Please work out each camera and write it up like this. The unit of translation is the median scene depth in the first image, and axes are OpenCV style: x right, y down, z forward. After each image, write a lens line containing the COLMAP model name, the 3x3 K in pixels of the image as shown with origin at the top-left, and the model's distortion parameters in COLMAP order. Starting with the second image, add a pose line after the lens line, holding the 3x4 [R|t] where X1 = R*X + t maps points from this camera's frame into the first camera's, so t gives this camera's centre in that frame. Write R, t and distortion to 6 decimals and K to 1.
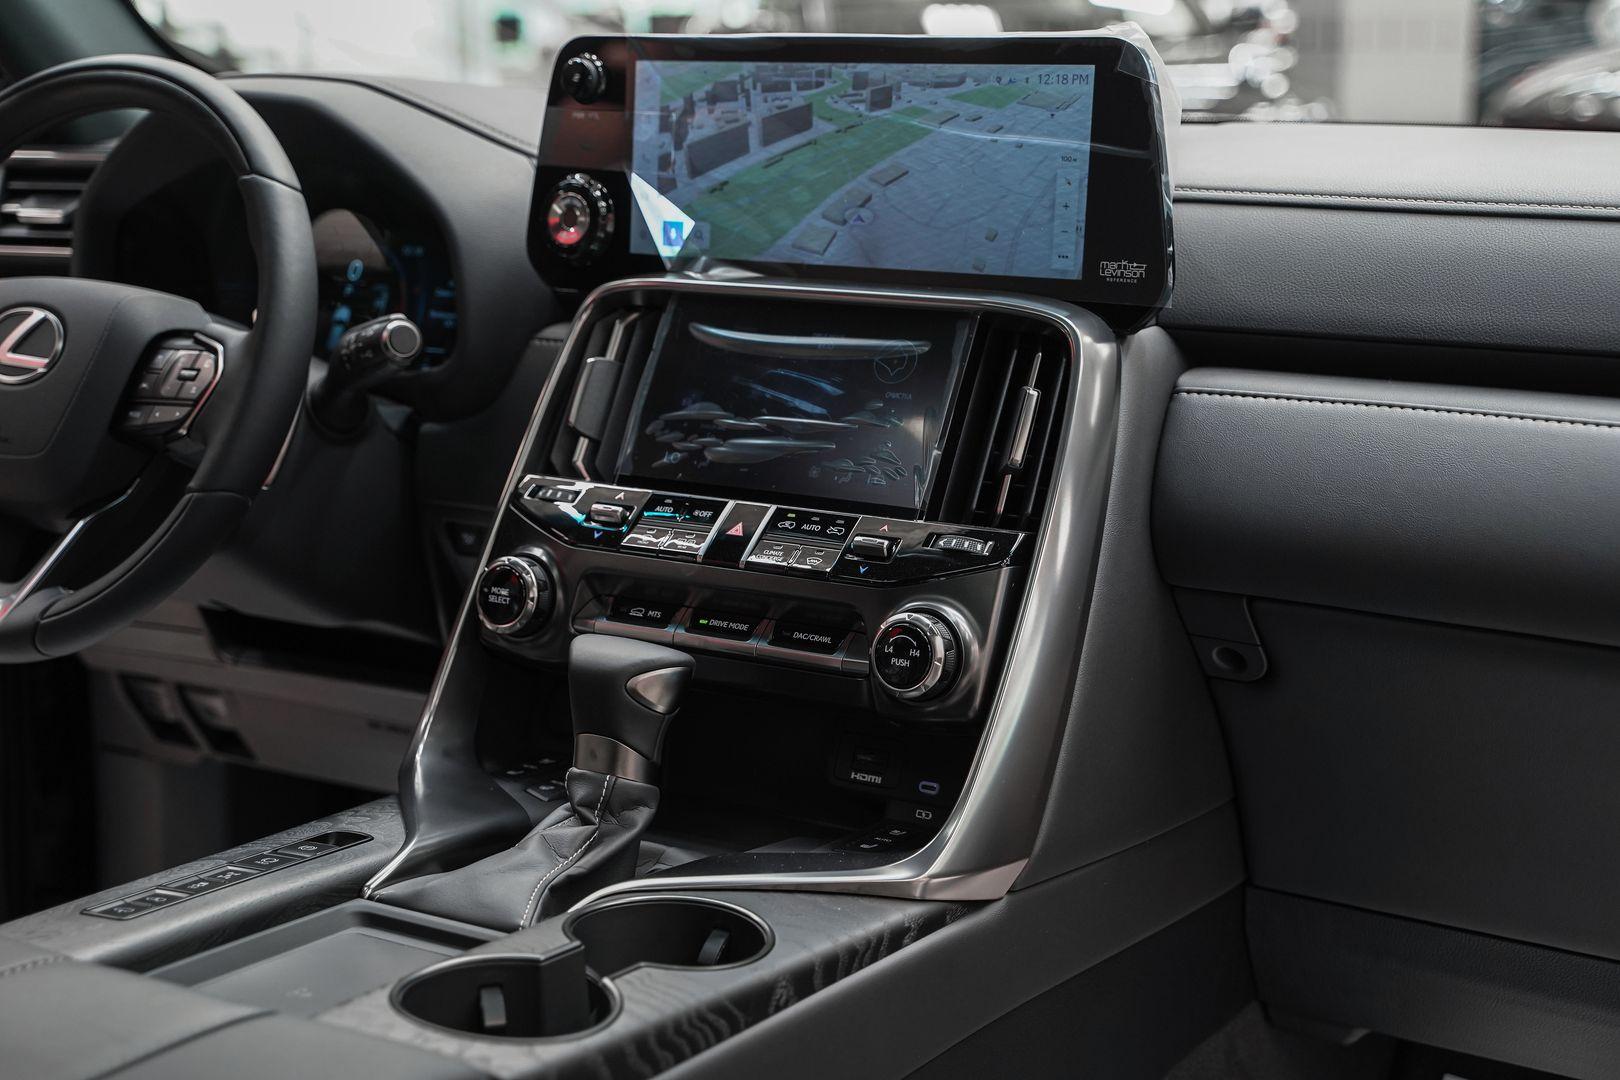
lens RADIAL K [[2475.5, 0, 796.7], [0, 2475.5, 543.7], [0, 0, 1]] dist [0.149278, 0.000000]
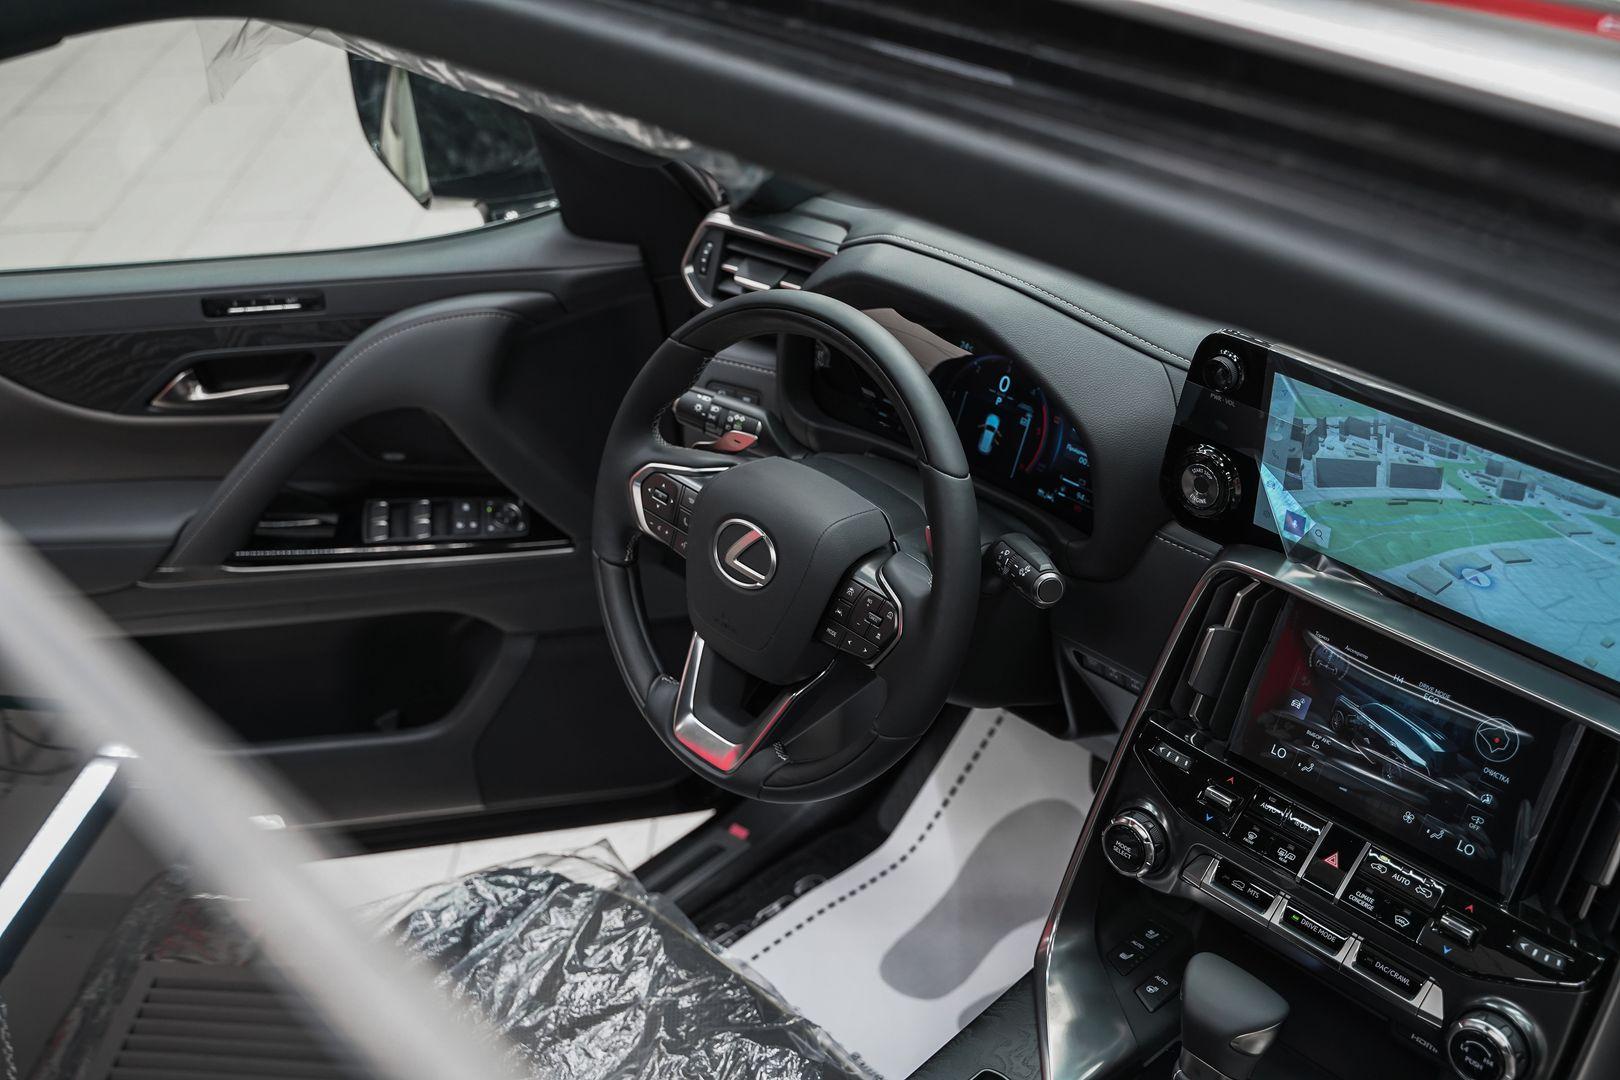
lens RADIAL K [[1837.9, 0, 806.4], [0, 1837.9, 539.9], [0, 0, 1]] dist [0.024496, 0.000000]
pose [[0.968426, 0.088396, -0.233105, -0.072295], [0.005411, 0.927356, 0.374142, -0.451031], [0.249244, -0.363590, 0.897597, 0.207610]]
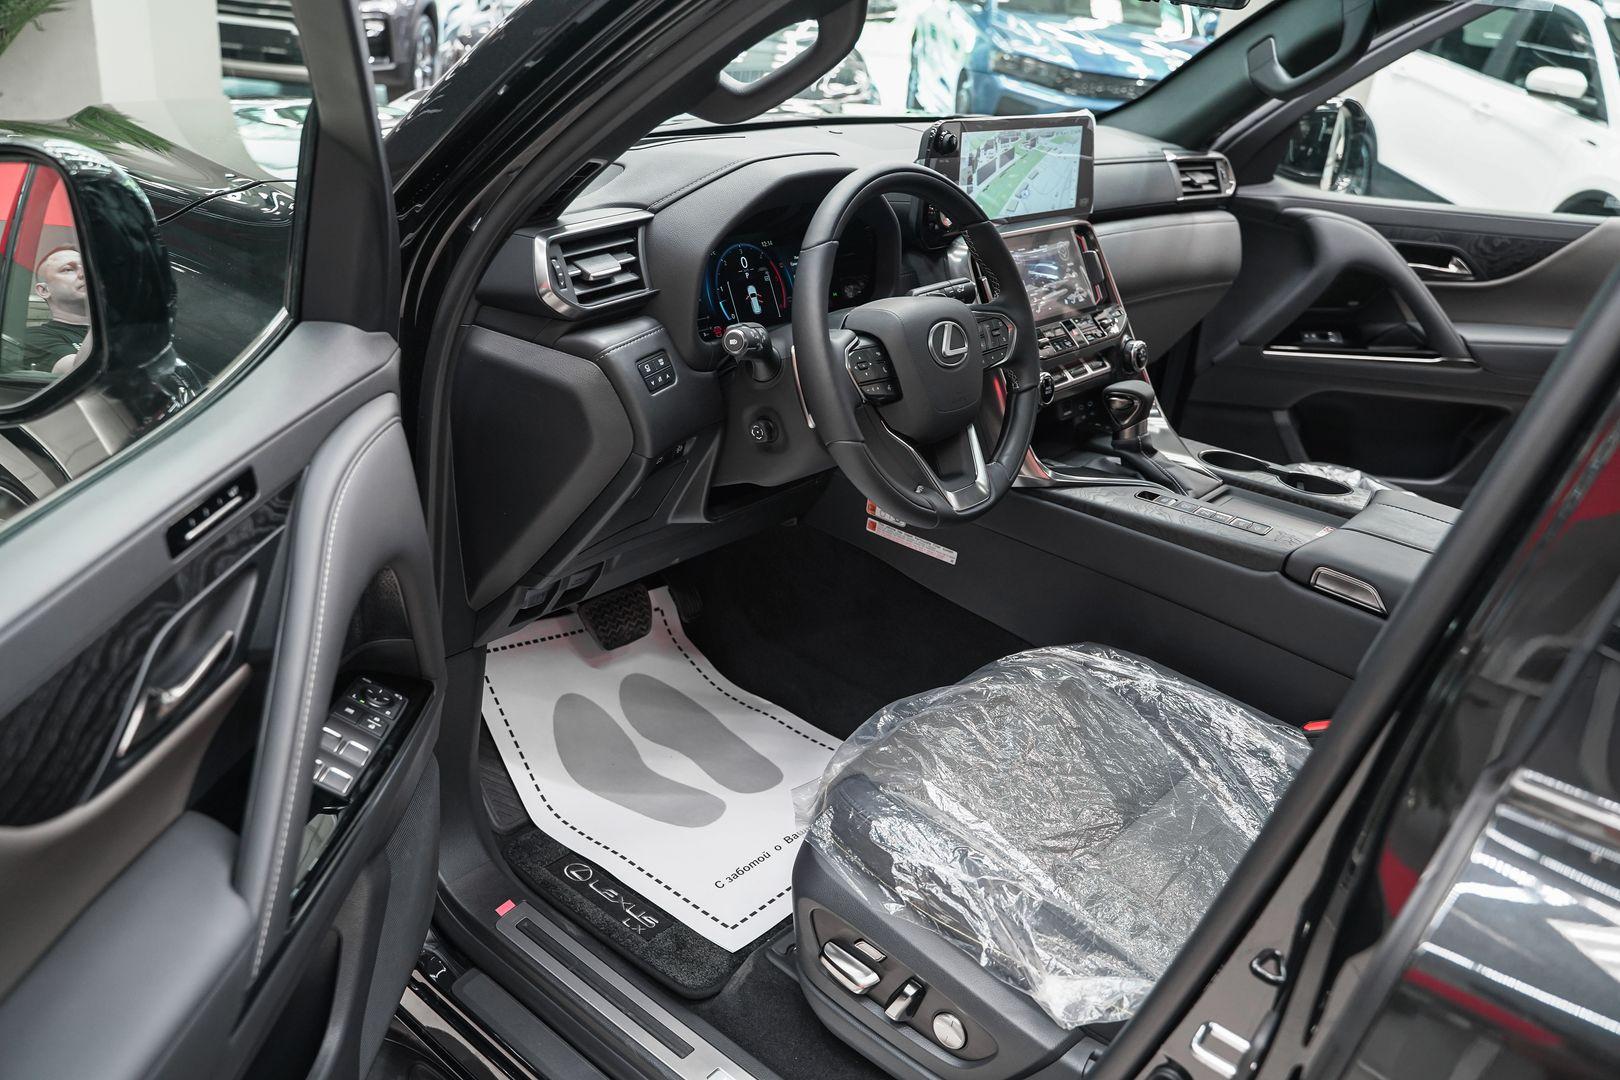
lens RADIAL K [[1295.3, 0, 808.1], [0, 1295.3, 546.0], [0, 0, 1]] dist [-0.104449, 0.069043]
pose [[0.140714, -0.407130, 0.902466, -1.246454], [0.113036, 0.912182, 0.393888, -0.330502], [-0.983576, 0.046586, 0.174377, 1.005910]]
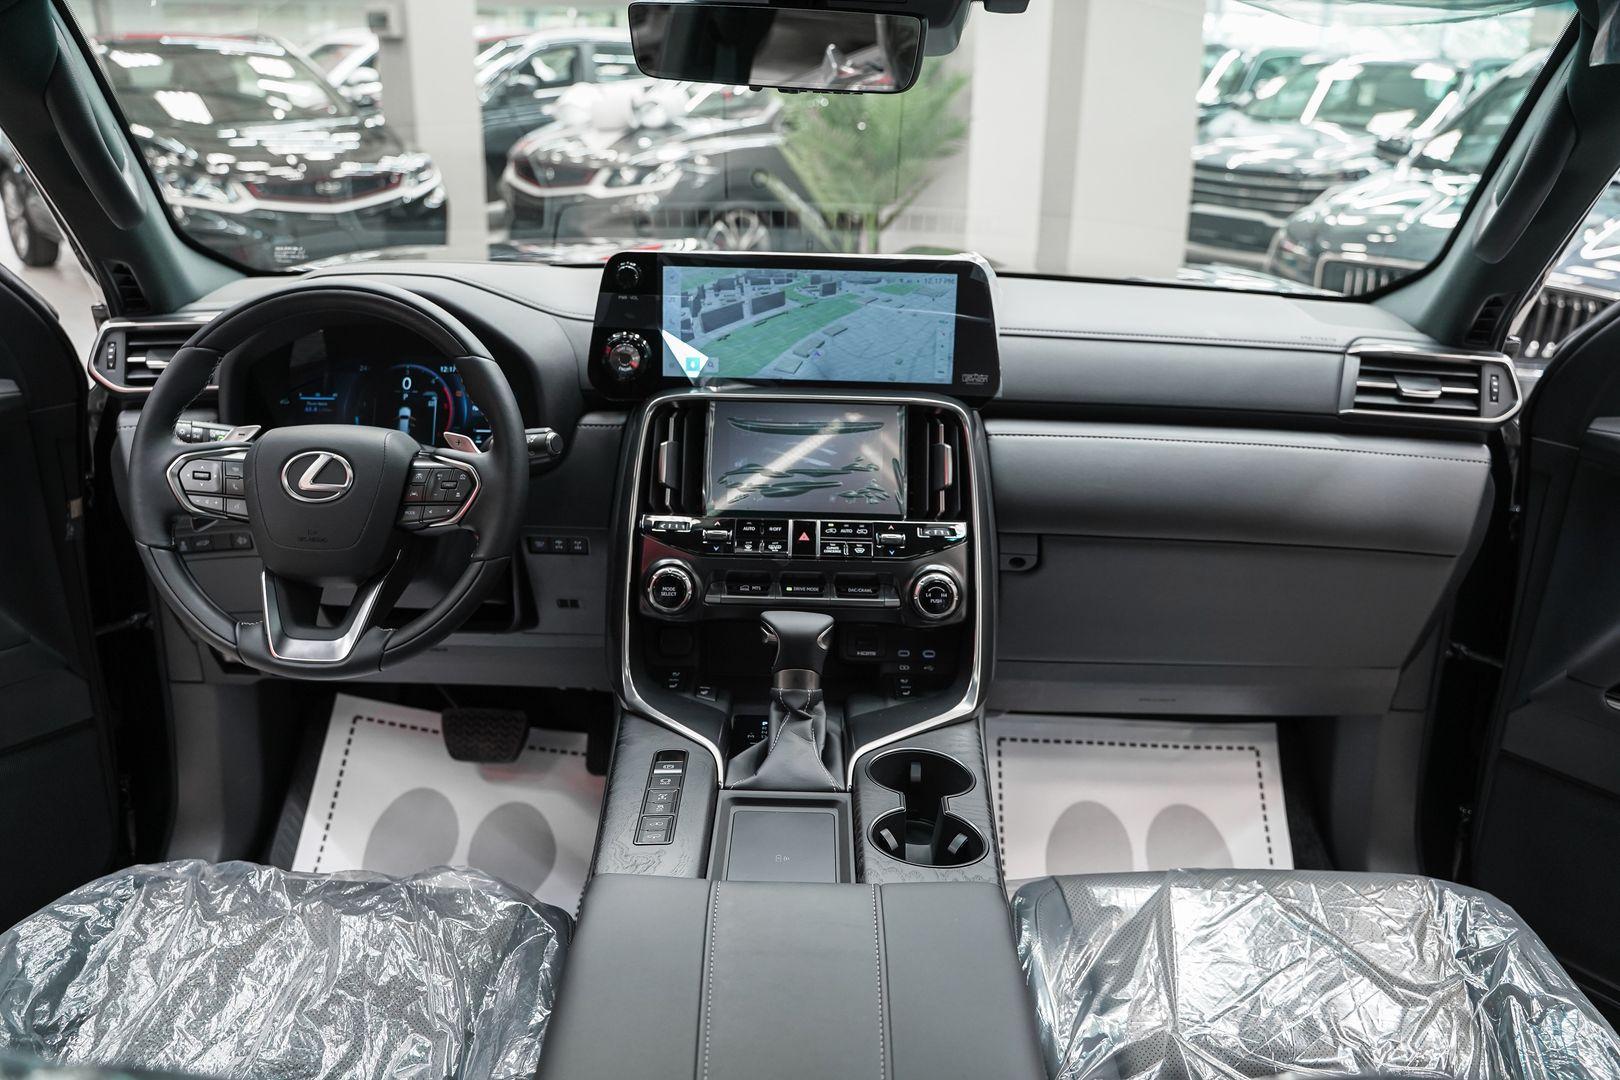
lens RADIAL K [[1295.3, 0, 802.2], [0, 1295.3, 540.2], [0, 0, 1]] dist [-0.104449, 0.069043]
pose [[0.847508, -0.156585, 0.507161, -0.488325], [0.084190, 0.983056, 0.162830, -0.152064], [-0.524064, -0.095302, 0.846330, 0.187149]]
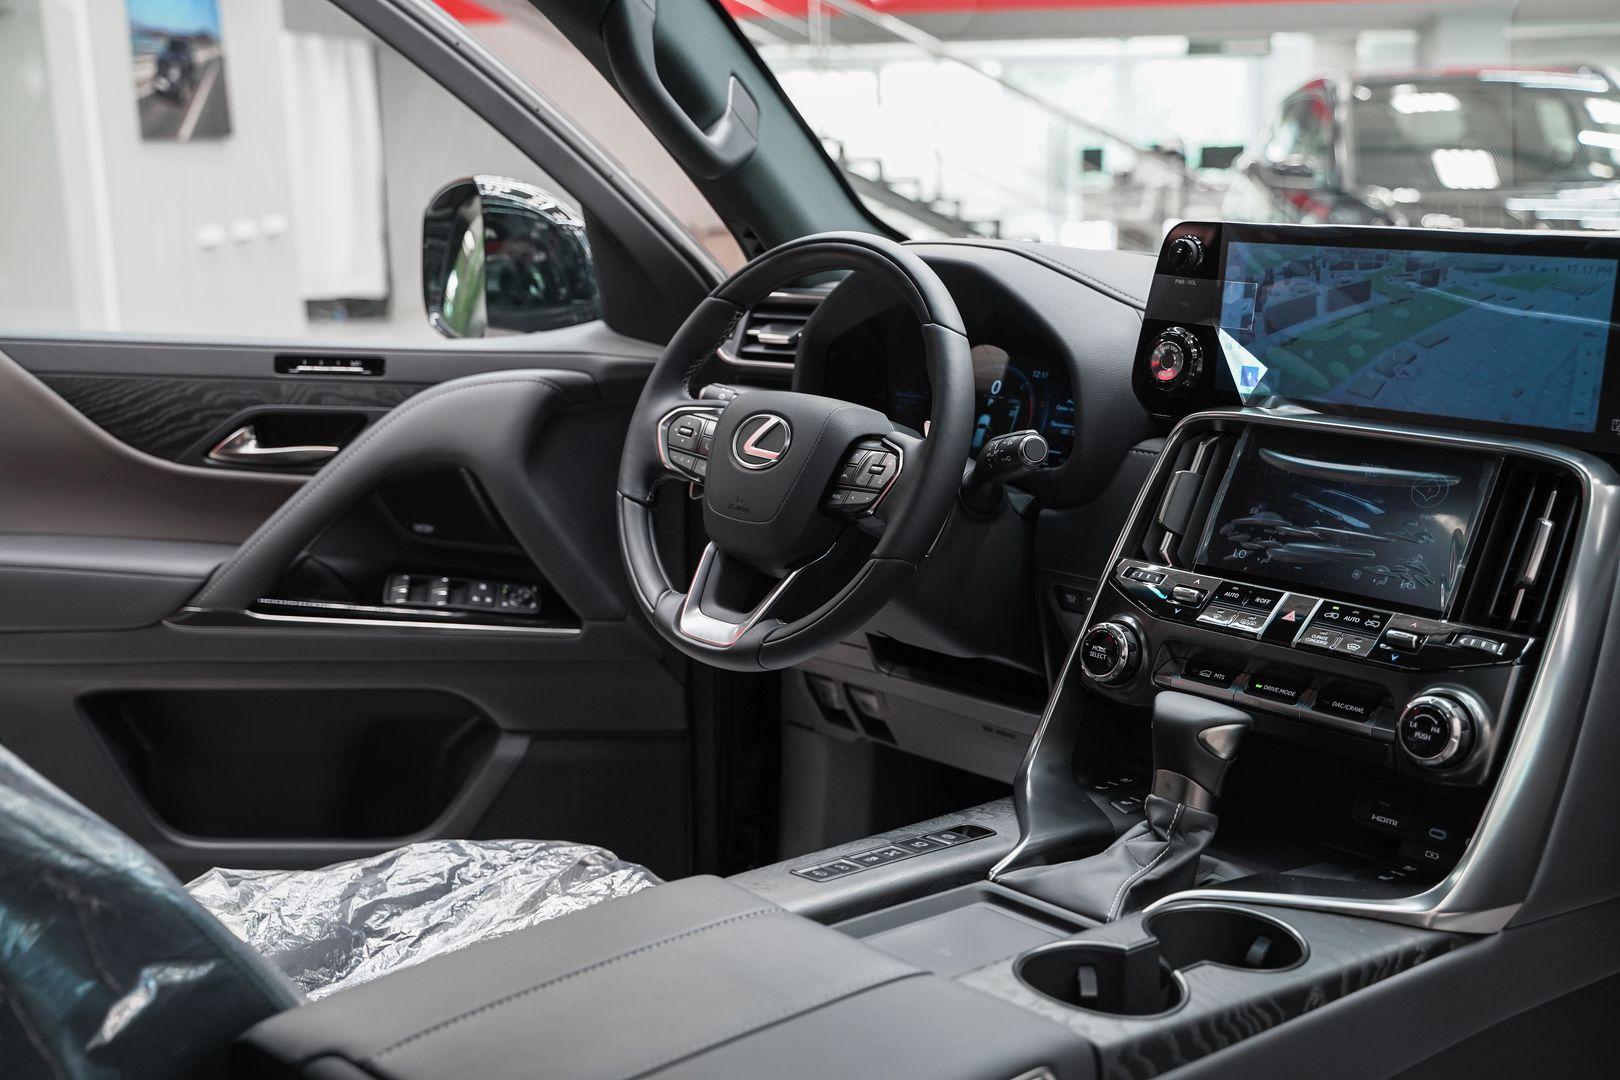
lens RADIAL K [[1911.3, 0, 812.0], [0, 1911.3, 545.2], [0, 0, 1]] dist [0.028112, 0.000000]
pose [[0.967986, 0.059683, -0.243807, -0.023477], [-0.060323, 0.998167, 0.004844, -0.030640], [0.243649, 0.010018, 0.969812, -0.011407]]
